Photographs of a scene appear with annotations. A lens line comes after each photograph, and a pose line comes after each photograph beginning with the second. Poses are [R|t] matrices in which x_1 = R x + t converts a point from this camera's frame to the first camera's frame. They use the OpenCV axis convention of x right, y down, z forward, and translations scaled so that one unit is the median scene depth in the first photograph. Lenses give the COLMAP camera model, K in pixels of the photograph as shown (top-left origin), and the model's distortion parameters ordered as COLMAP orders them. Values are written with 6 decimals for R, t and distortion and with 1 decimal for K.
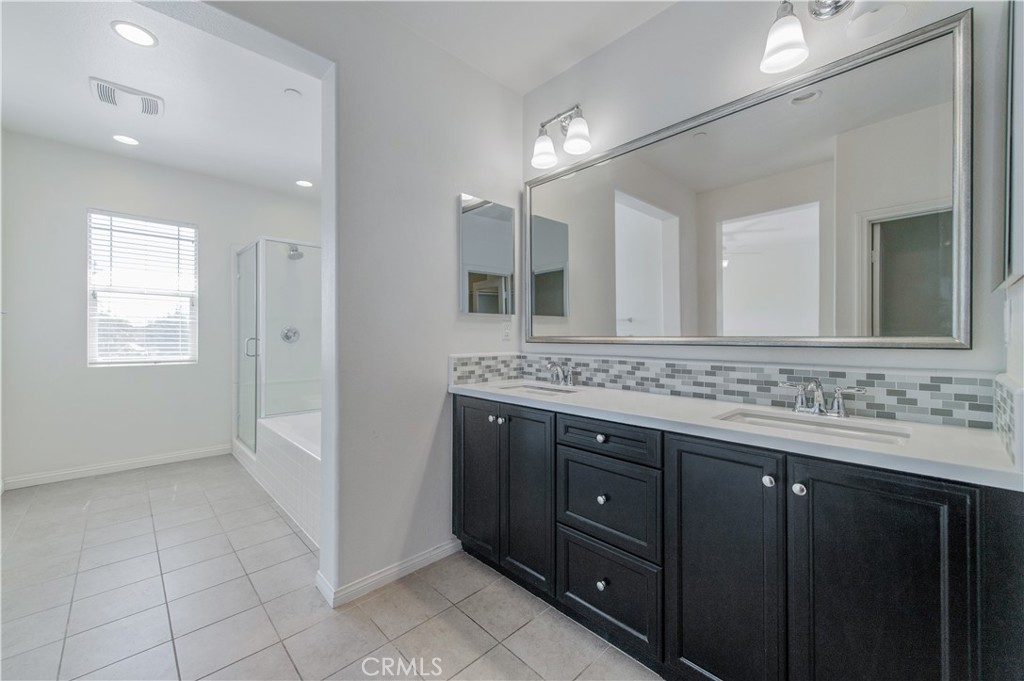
lens RADIAL K [[406.0, 0, 507.3], [0, 406.0, 337.7], [0, 0, 1]] dist [0.011986, -0.000489]
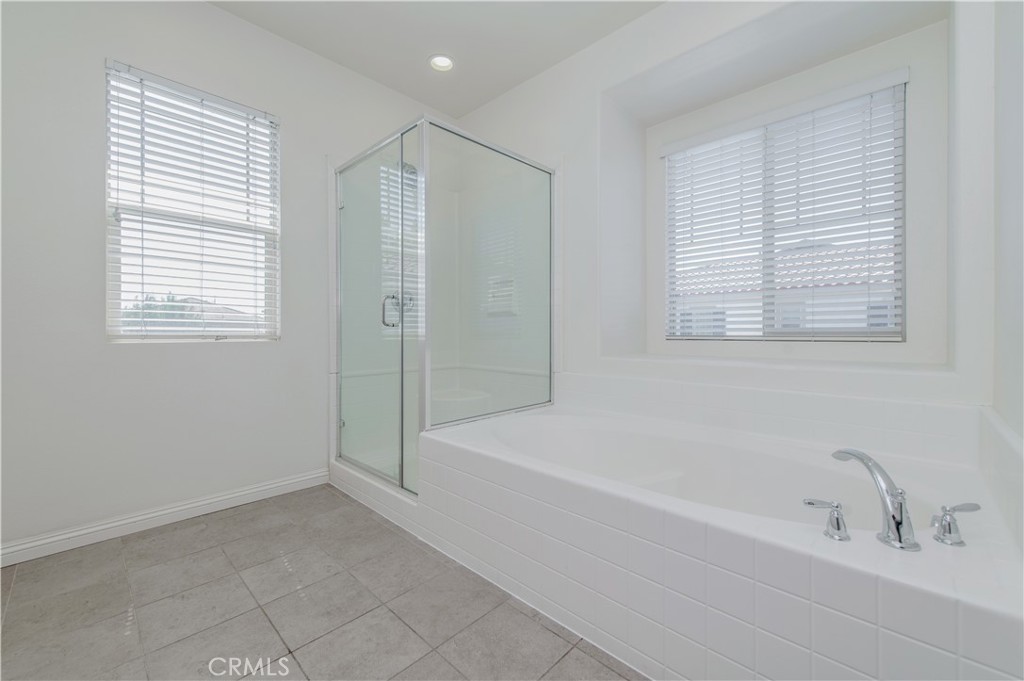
lens RADIAL K [[406.0, 0, 515.0], [0, 406.0, 335.6], [0, 0, 1]] dist [0.011986, -0.000489]
pose [[0.998229, 0.004683, 0.059297, -0.479806], [-0.004793, 0.999987, 0.001703, 0.056399], [-0.059288, -0.001984, 0.998239, 0.392867]]
